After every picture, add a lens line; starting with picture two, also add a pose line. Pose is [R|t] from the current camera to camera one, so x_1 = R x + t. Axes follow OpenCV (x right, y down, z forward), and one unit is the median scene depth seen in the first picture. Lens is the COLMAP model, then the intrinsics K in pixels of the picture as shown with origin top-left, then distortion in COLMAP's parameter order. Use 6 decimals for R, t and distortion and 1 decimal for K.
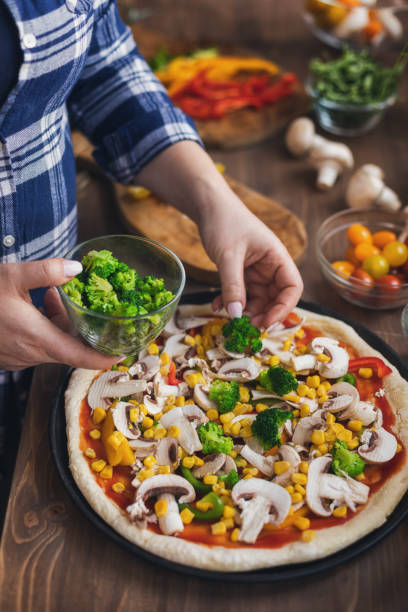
lens RADIAL K [[933.9, 0, 202.4], [0, 933.9, 313.8], [0, 0, 1]] dist [-0.003068, -0.070121]
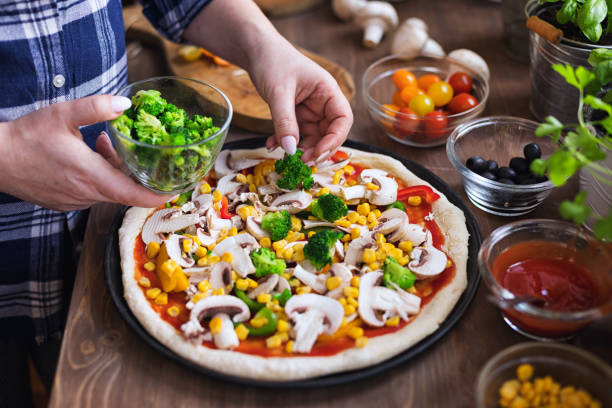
lens RADIAL K [[933.9, 0, 306.1], [0, 933.9, 203.8], [0, 0, 1]] dist [-0.003068, -0.070121]
pose [[0.998380, -0.045963, 0.033532, 0.023291], [0.047715, 0.997429, -0.053457, 0.123804], [-0.030989, 0.054971, 0.998007, -0.016188]]
